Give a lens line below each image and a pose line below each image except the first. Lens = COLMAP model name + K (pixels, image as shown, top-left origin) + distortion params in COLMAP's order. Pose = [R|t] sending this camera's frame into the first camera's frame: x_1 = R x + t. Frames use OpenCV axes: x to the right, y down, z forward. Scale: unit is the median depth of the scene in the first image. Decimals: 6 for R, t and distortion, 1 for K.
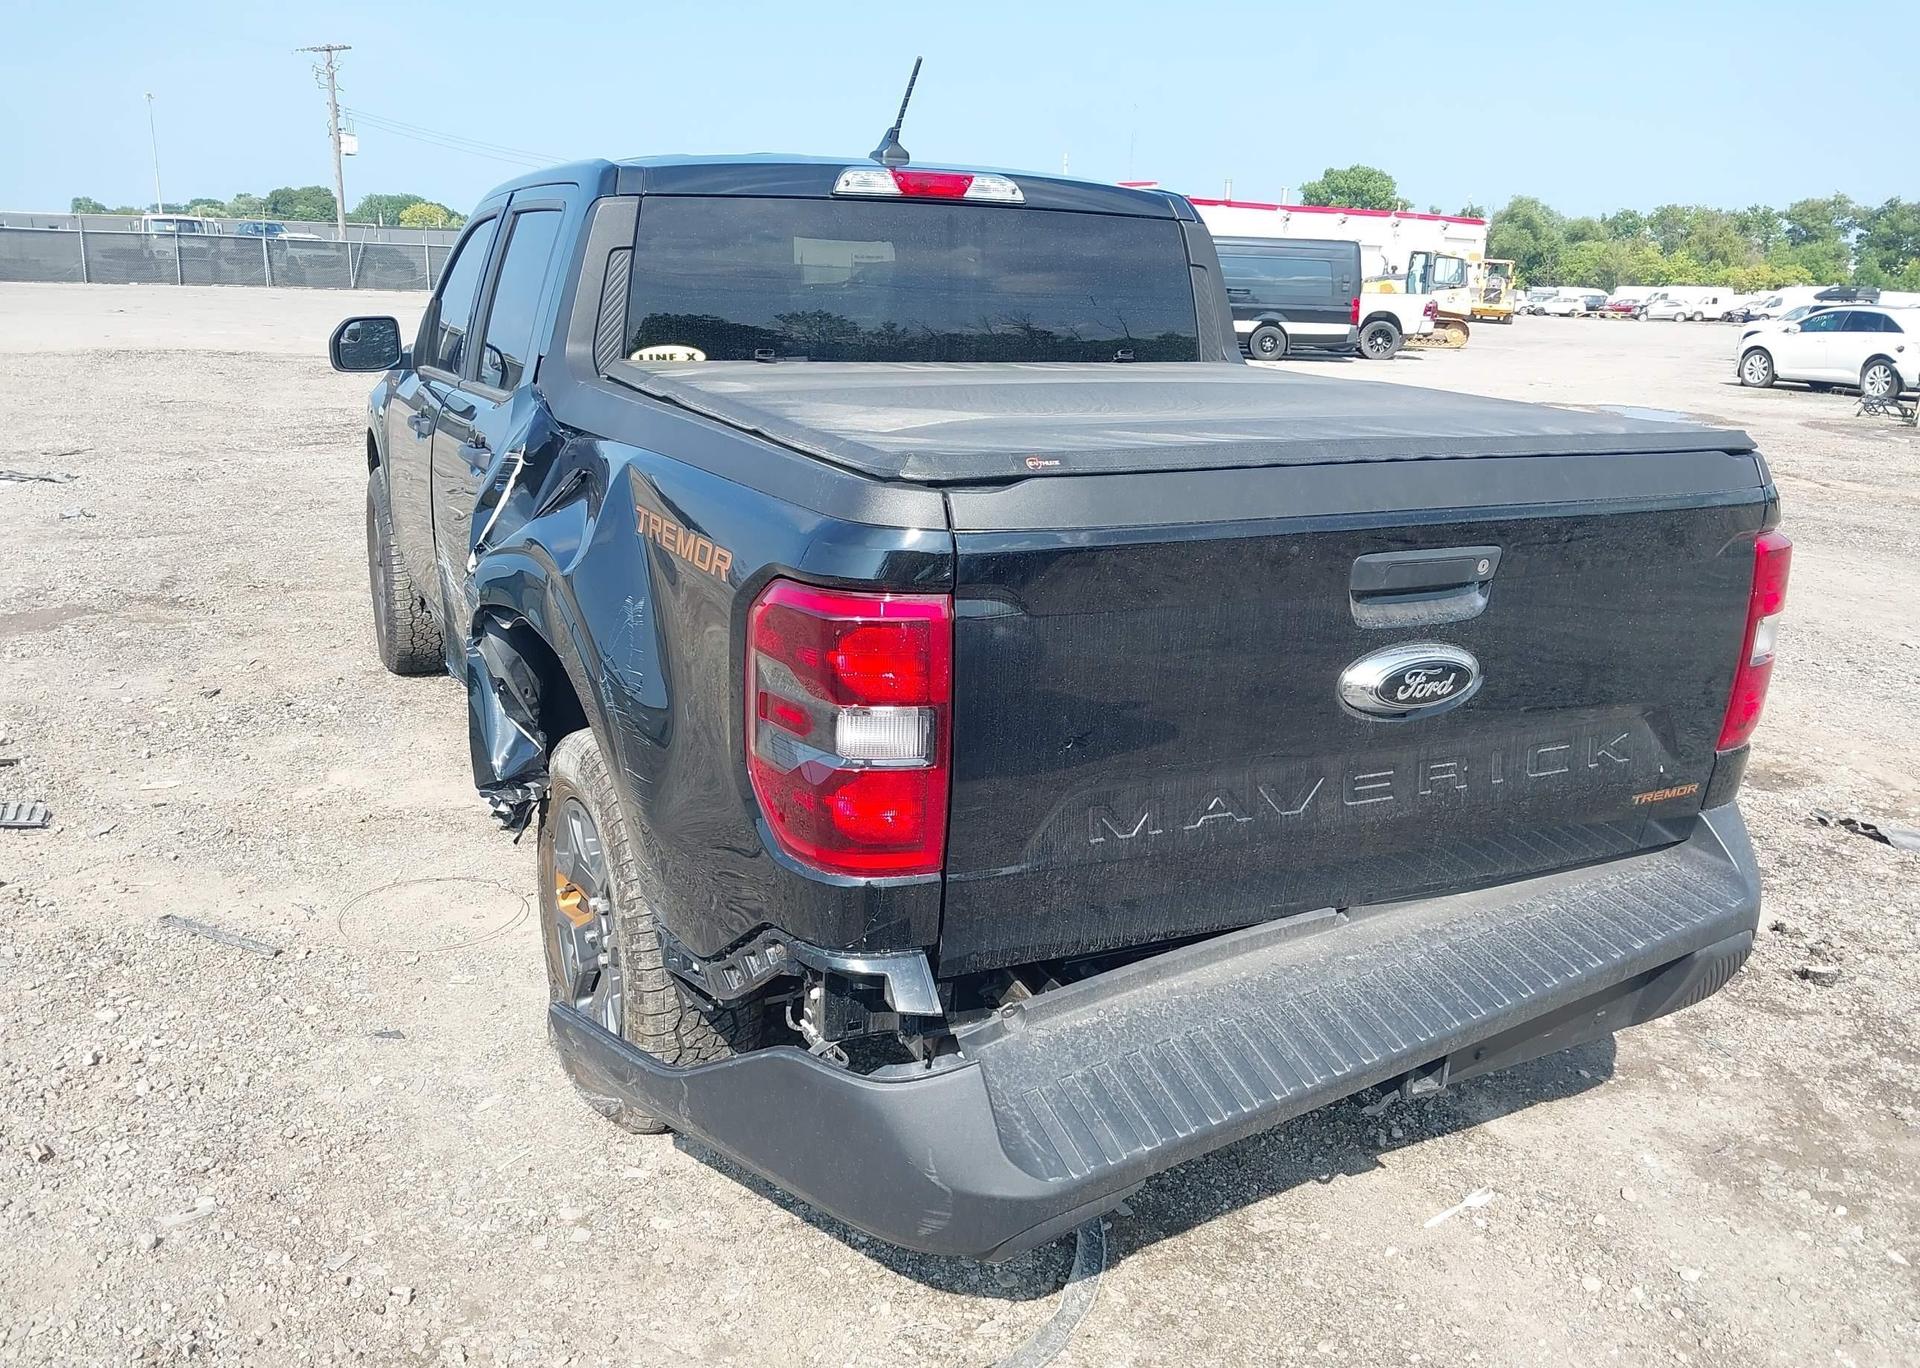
lens RADIAL K [[1579.3, 0, 929.6], [0, 1579.3, 675.7], [0, 0, 1]] dist [-0.001110, -0.007377]
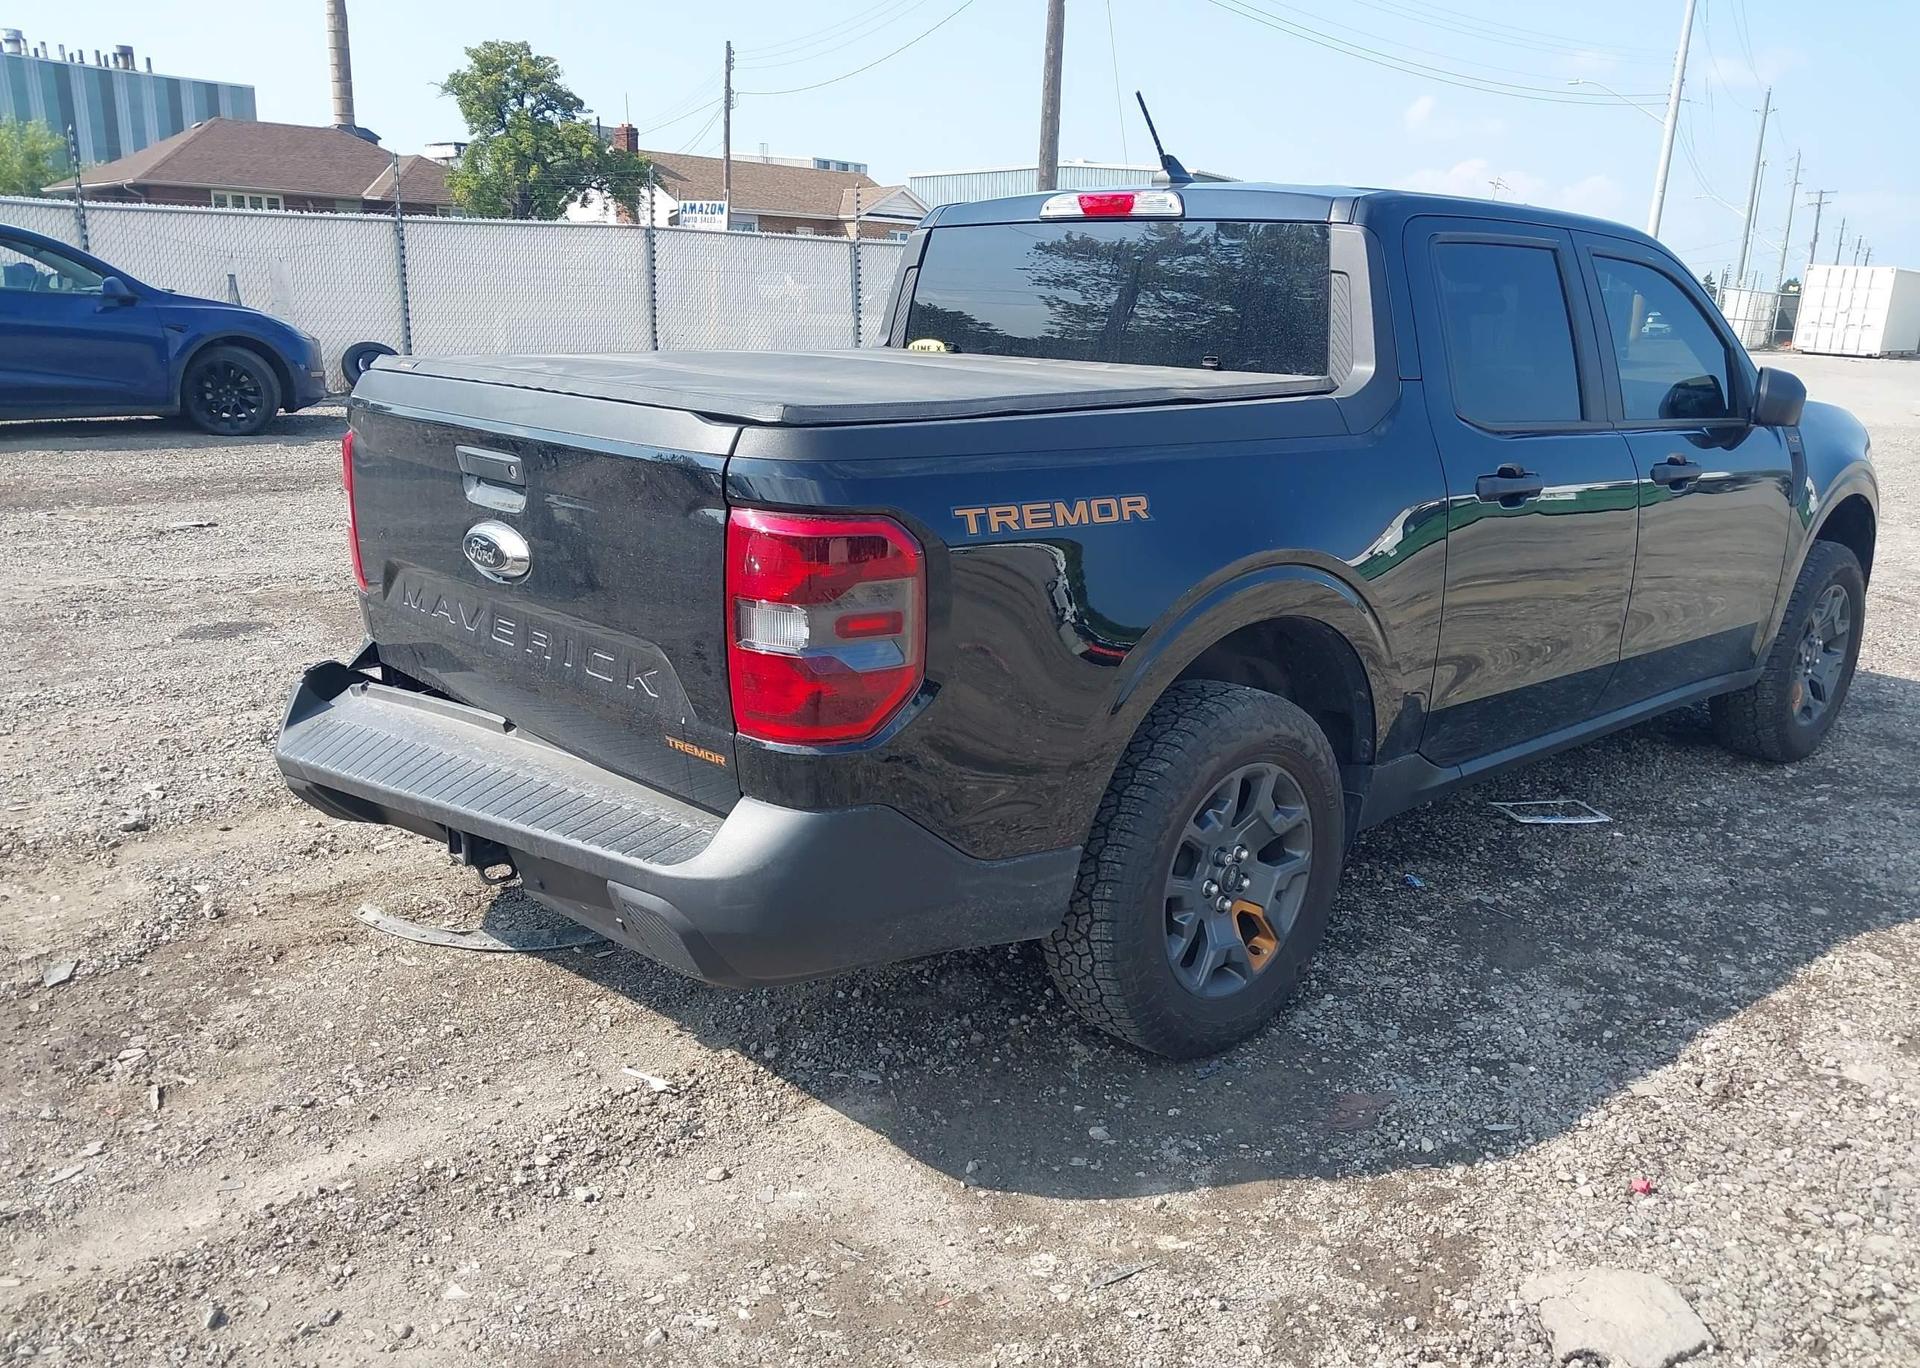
lens RADIAL K [[1605.3, 0, 961.9], [0, 1605.3, 686.6], [0, 0, 1]] dist [0.001784, 0.004835]
pose [[0.289212, 0.211741, -0.933554, 1.190140], [-0.262845, 0.955312, 0.135247, -0.121475], [0.920472, 0.206265, 0.331943, 0.648017]]
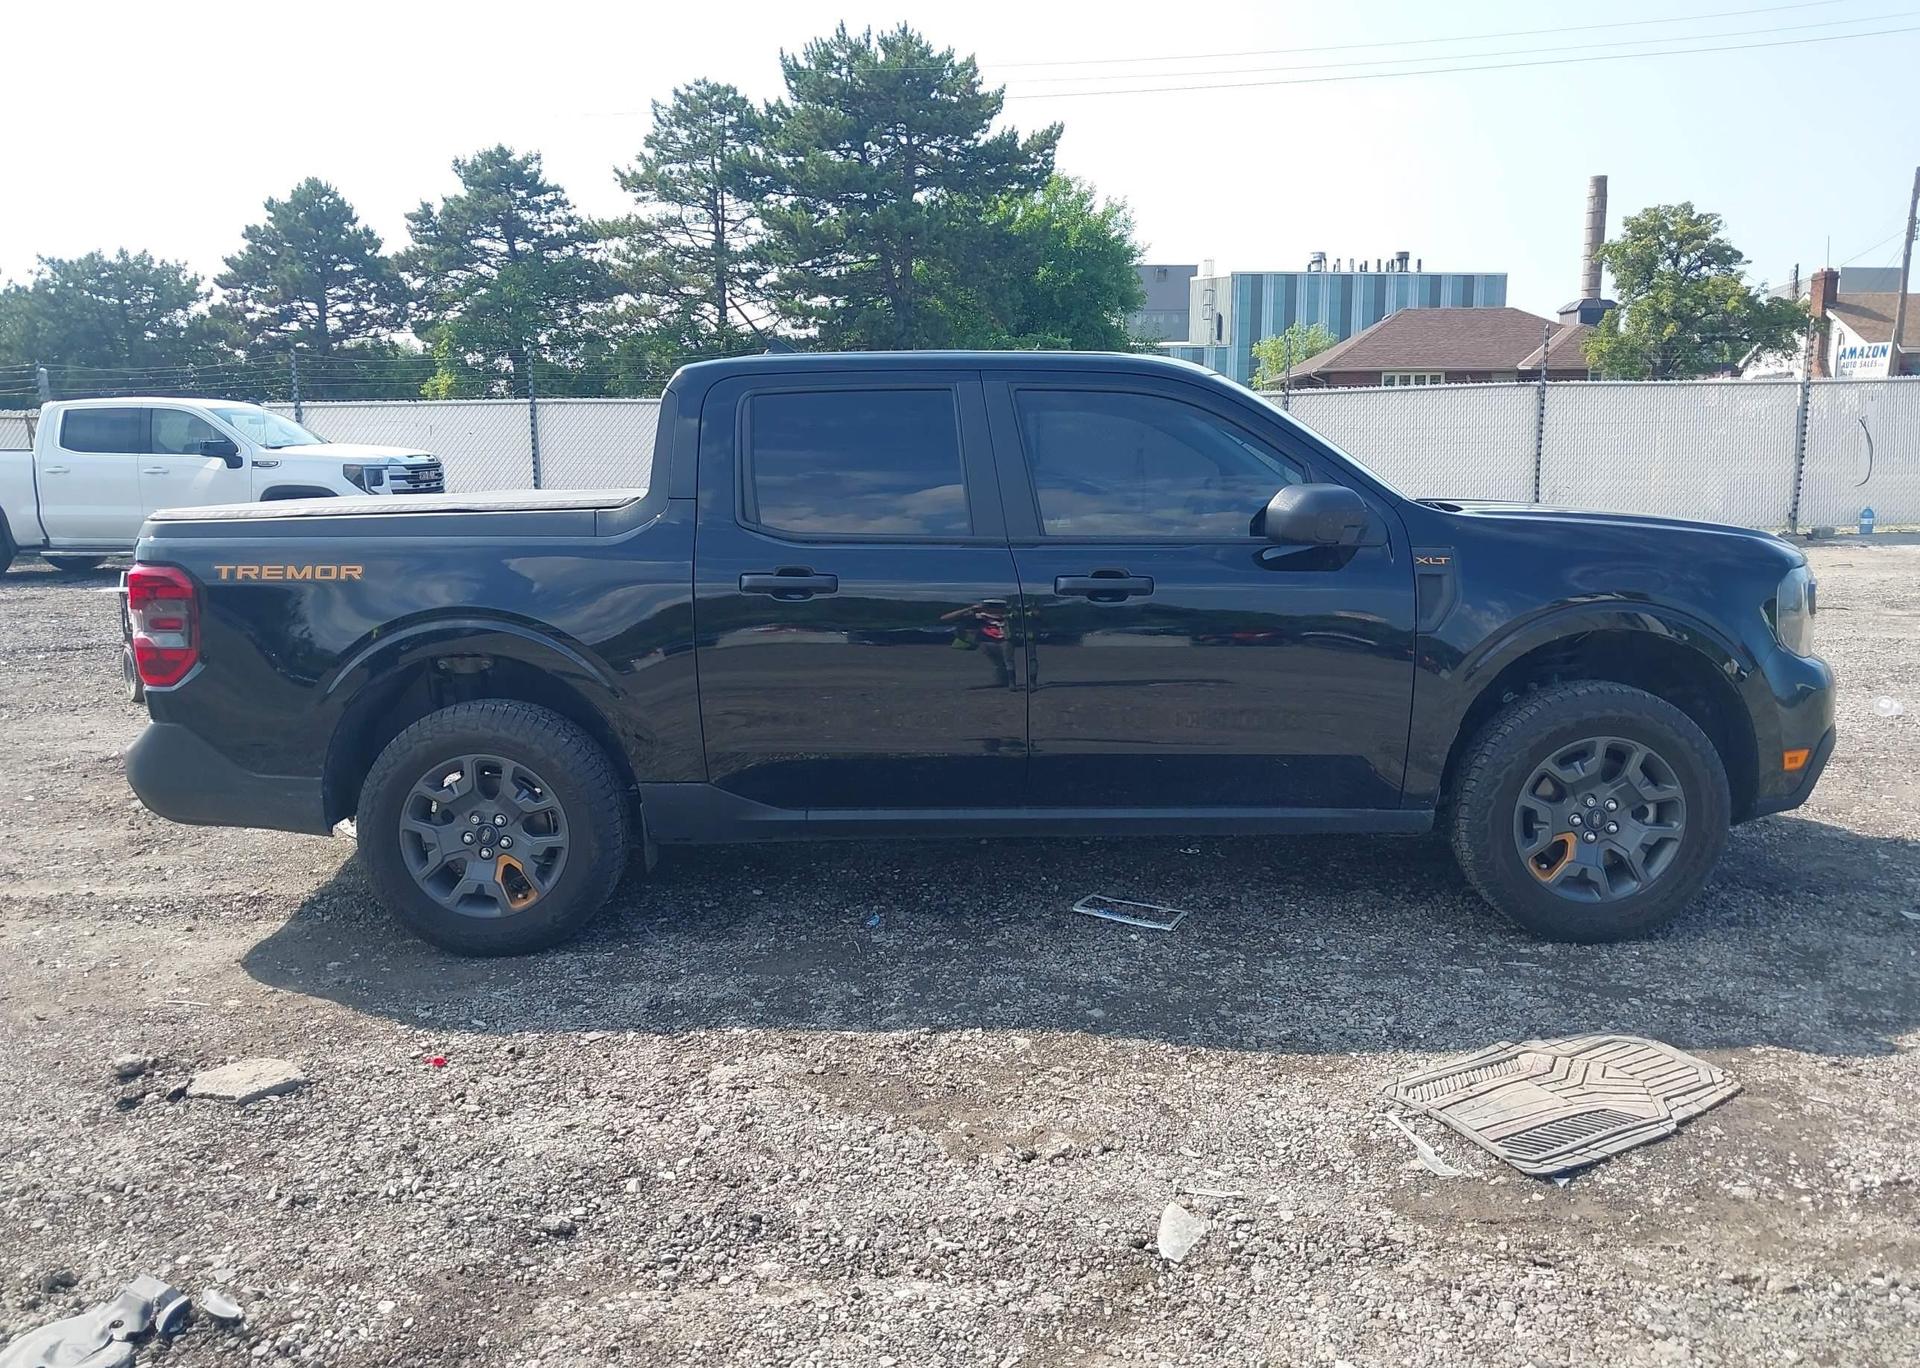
lens RADIAL K [[1605.3, 0, 961.9], [0, 1605.3, 686.6], [0, 0, 1]] dist [0.001784, 0.004835]
pose [[-0.481107, 0.110207, -0.869707, 1.376370], [-0.220144, 0.945090, 0.241539, -0.496505], [0.848571, 0.307667, -0.430428, 2.140288]]
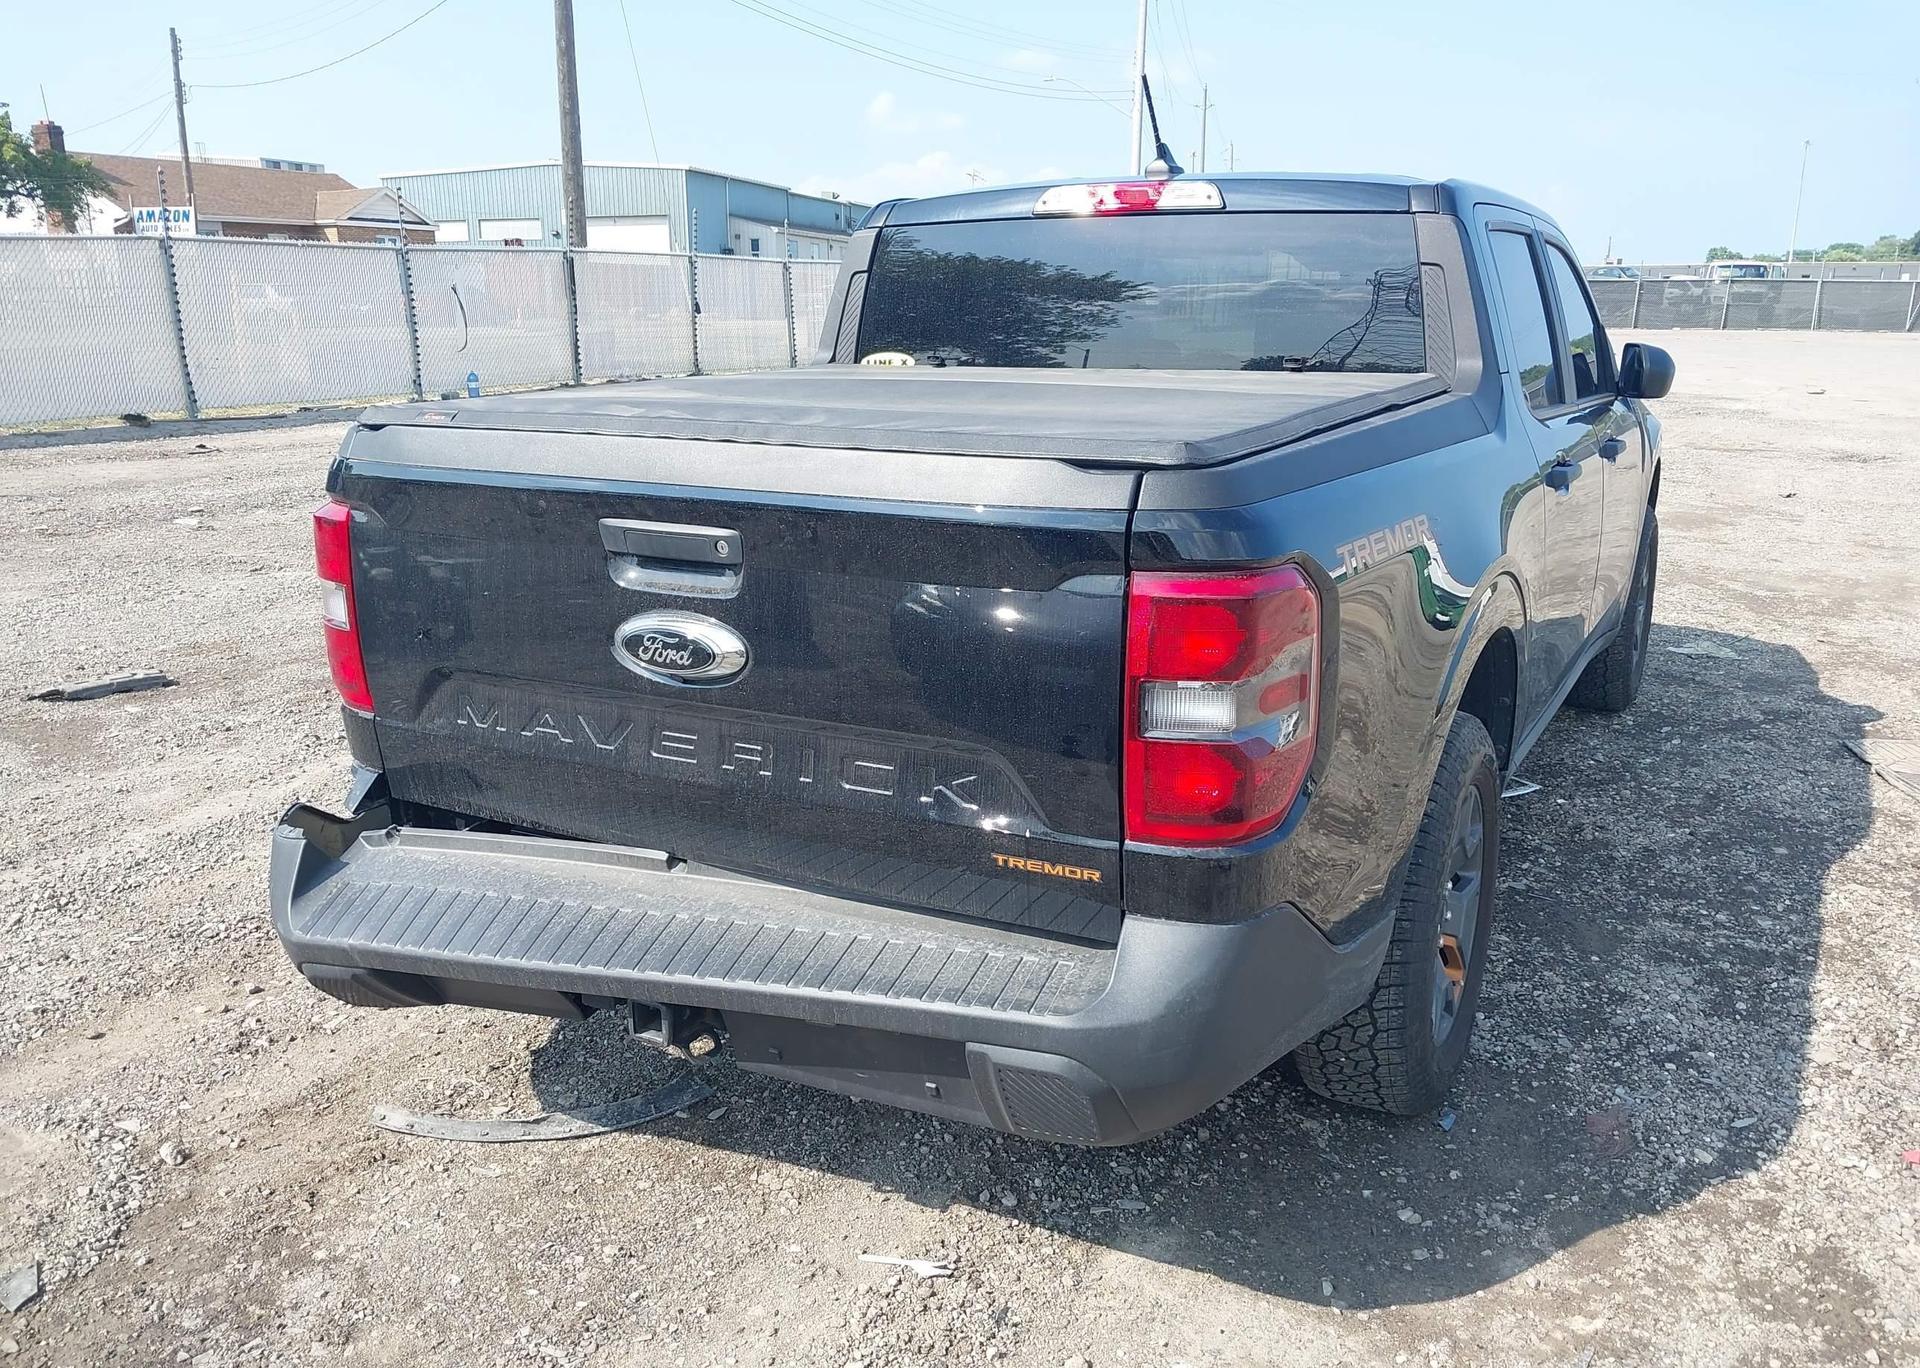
lens RADIAL K [[1598.9, 0, 963.1], [0, 1598.9, 696.6], [0, 0, 1]] dist [-0.004466, 0.001850]
pose [[0.582588, 0.170000, -0.794790, 0.881339], [-0.186187, 0.979792, 0.073094, -0.054639], [0.791154, 0.105395, 0.602467, 0.353957]]
